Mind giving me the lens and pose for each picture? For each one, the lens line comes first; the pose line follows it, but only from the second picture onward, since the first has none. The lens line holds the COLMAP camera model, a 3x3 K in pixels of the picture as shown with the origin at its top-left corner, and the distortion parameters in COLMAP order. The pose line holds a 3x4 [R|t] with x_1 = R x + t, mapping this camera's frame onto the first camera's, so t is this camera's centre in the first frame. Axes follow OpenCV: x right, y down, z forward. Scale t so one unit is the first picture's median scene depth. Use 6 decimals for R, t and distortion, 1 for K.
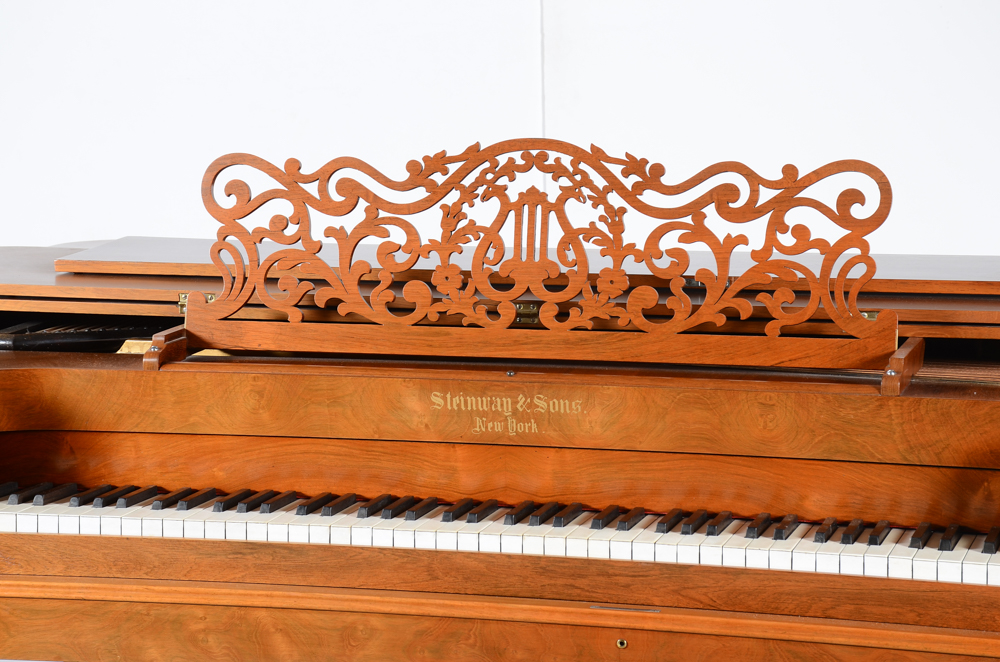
lens RADIAL K [[2814.8, 0, 500.0], [0, 2814.8, 331.0], [0, 0, 1]] dist [0.880946, -0.141486]
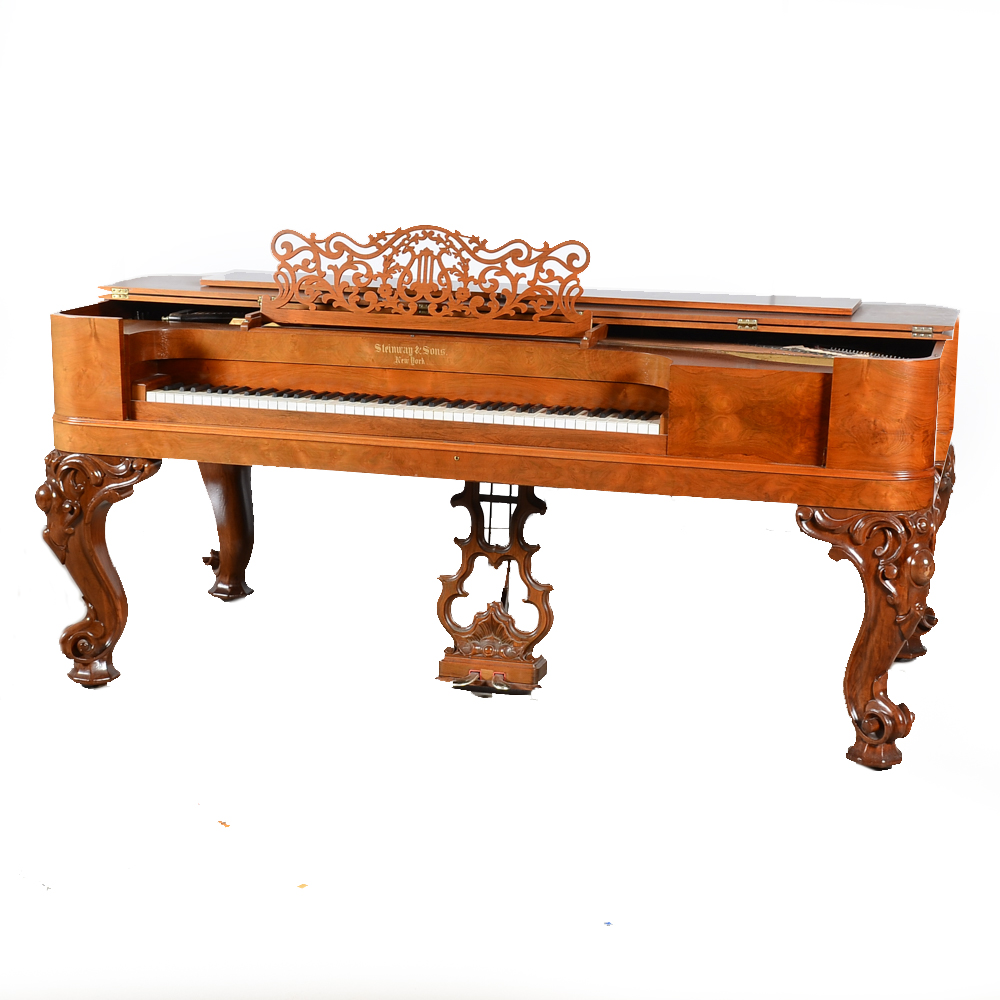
lens RADIAL K [[1943.1, 0, 500.0], [0, 1943.1, 500.0], [0, 0, 1]] dist [-0.027590, -0.248658]
pose [[0.999666, 0.024060, 0.009397, 0.057872], [-0.024705, 0.996801, 0.076010, 0.025087], [-0.007539, -0.076216, 0.997063, -0.456007]]
